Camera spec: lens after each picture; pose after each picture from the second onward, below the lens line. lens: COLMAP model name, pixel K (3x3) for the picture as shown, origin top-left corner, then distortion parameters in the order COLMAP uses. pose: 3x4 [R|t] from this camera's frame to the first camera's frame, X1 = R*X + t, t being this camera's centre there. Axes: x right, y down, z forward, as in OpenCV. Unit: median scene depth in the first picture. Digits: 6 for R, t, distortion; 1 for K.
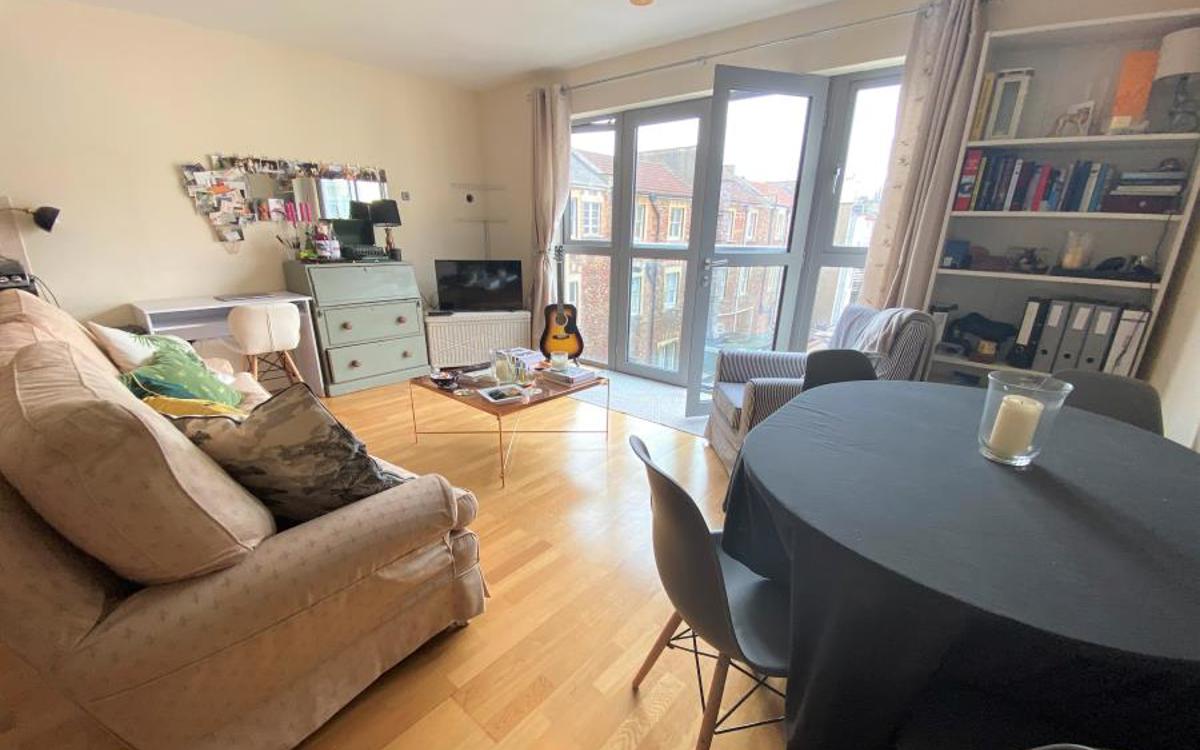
lens RADIAL K [[474.2, 0, 602.7], [0, 474.2, 406.4], [0, 0, 1]] dist [0.003508, -0.013026]
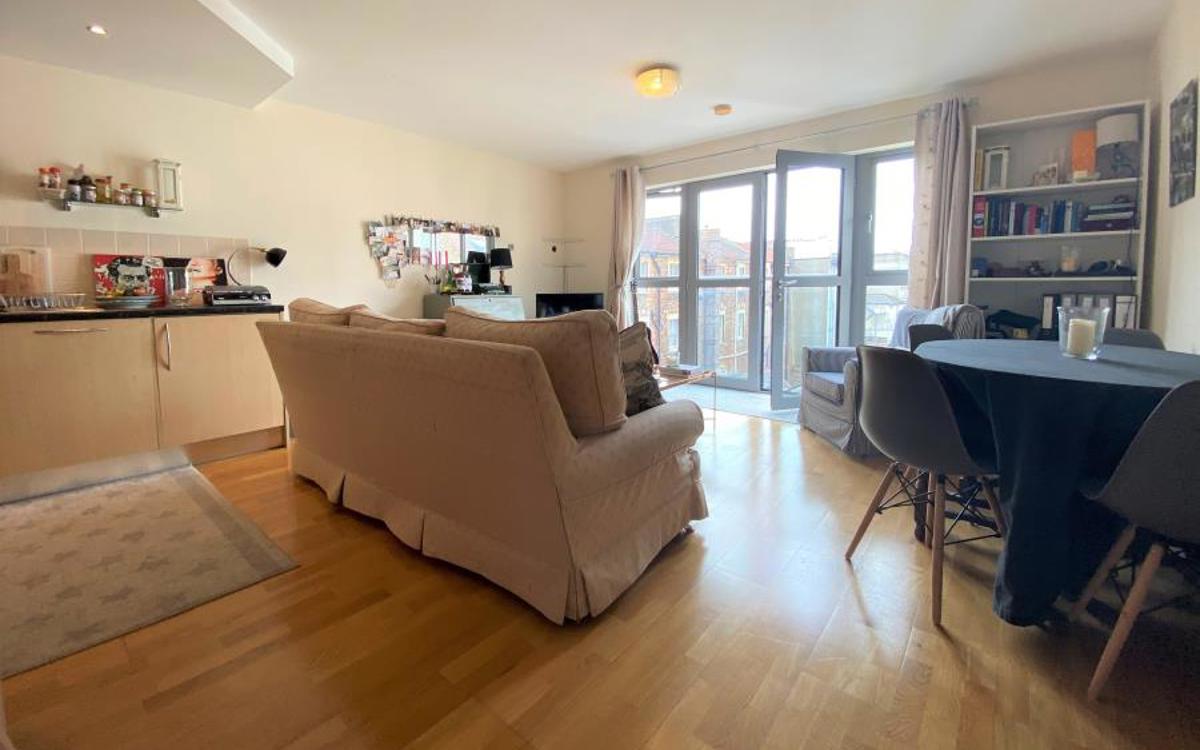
lens RADIAL K [[469.1, 0, 600.0], [0, 469.1, 327.7], [0, 0, 1]] dist [0.001013, -0.013180]
pose [[0.999754, -0.021530, 0.005384, -0.265022], [0.022186, 0.963536, -0.266658, 0.132414], [0.000553, 0.266711, 0.963776, -0.182488]]
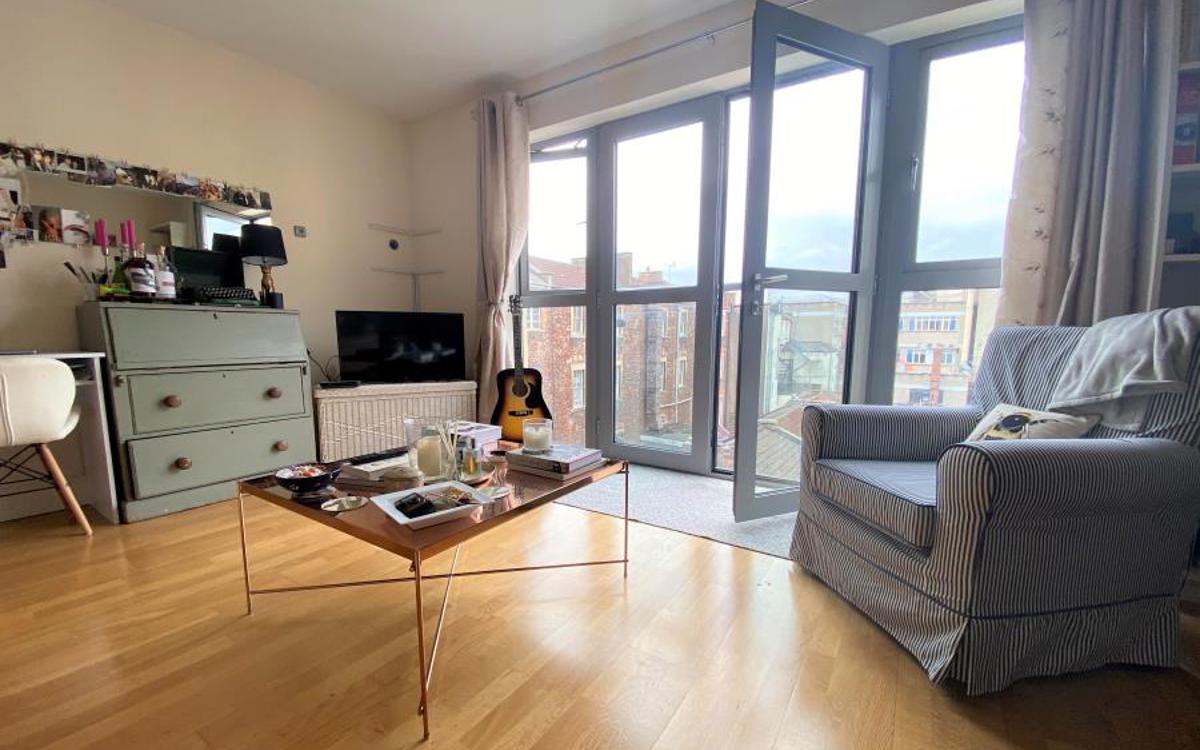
lens RADIAL K [[474.2, 0, 602.7], [0, 474.2, 406.4], [0, 0, 1]] dist [0.003508, -0.013026]
pose [[0.991266, -0.032135, 0.127905, -0.078029], [0.057286, 0.978501, -0.198124, -0.013483], [-0.118789, 0.203721, 0.971796, 0.405098]]
